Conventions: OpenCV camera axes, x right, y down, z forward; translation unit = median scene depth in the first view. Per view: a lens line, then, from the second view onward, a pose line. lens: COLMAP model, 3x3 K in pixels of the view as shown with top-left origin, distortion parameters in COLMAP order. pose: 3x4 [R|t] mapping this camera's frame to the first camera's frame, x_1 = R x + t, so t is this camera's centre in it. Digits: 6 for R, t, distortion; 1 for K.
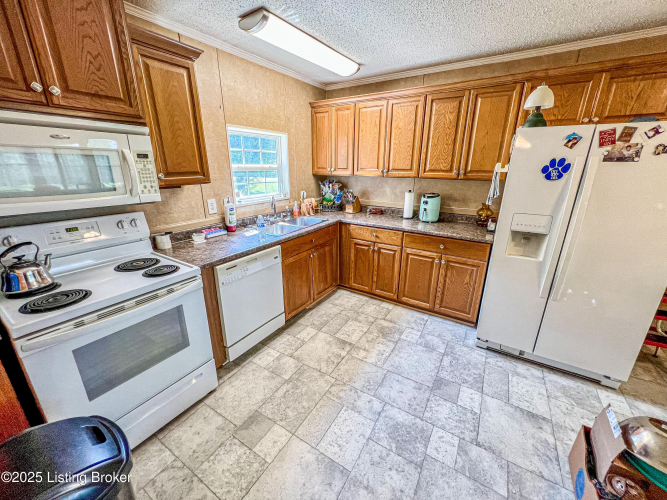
lens RADIAL K [[266.5, 0, 334.5], [0, 266.5, 250.6], [0, 0, 1]] dist [-0.000623, 0.000188]
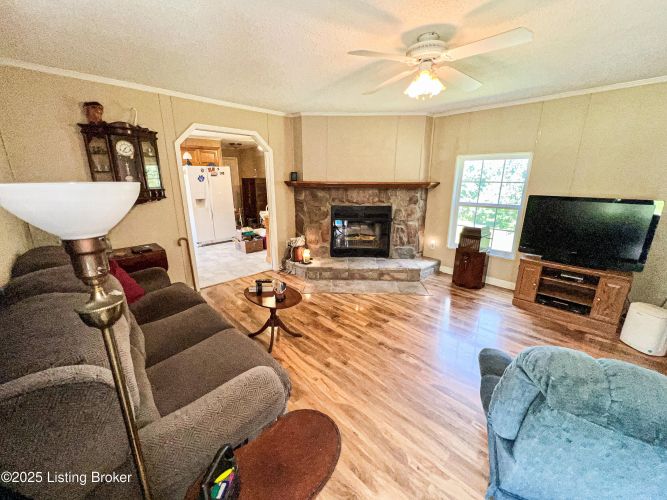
lens RADIAL K [[266.5, 0, 332.7], [0, 266.5, 249.0], [0, 0, 1]] dist [-0.000623, 0.000188]
pose [[0.215831, -0.261367, 0.940800, -2.310439], [0.301379, 0.934297, 0.190420, 0.402742], [-0.928756, 0.242439, 0.280421, -1.321835]]
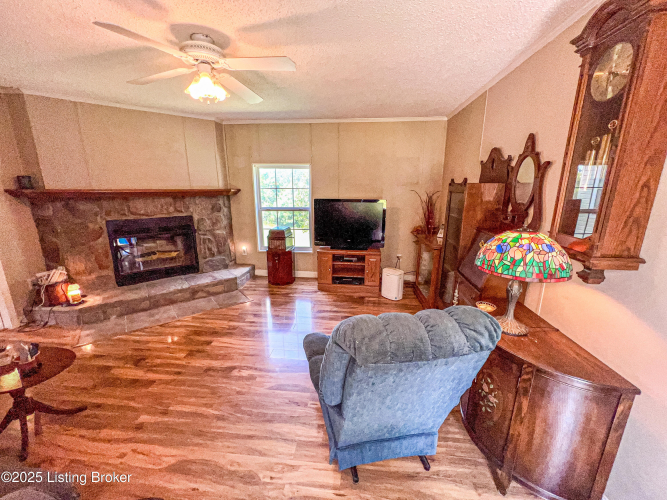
lens RADIAL K [[266.5, 0, 332.8], [0, 266.5, 249.0], [0, 0, 1]] dist [-0.000623, 0.000188]
pose [[-0.464128, -0.217772, 0.858580, -2.285446], [0.265962, 0.890317, 0.369594, 0.402432], [-0.844896, 0.399888, -0.355303, -1.321138]]
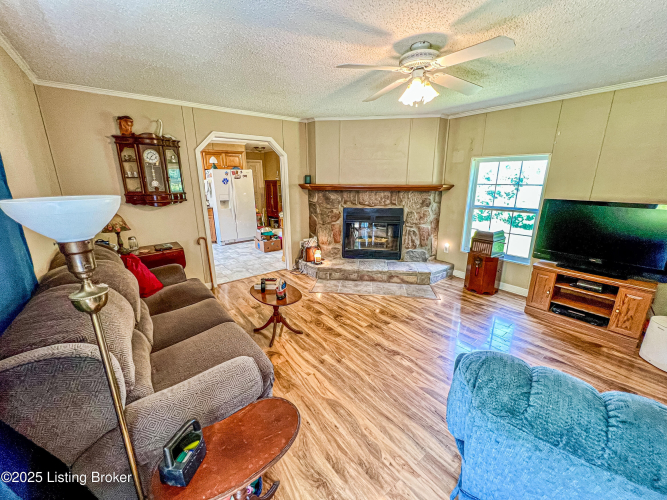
lens RADIAL K [[266.5, 0, 332.6], [0, 266.5, 248.9], [0, 0, 1]] dist [-0.000623, 0.000188]
pose [[0.314482, -0.254432, 0.914530, -2.322030], [0.299142, 0.940886, 0.158897, 0.429331], [-0.900897, 0.223604, 0.372003, -1.482506]]
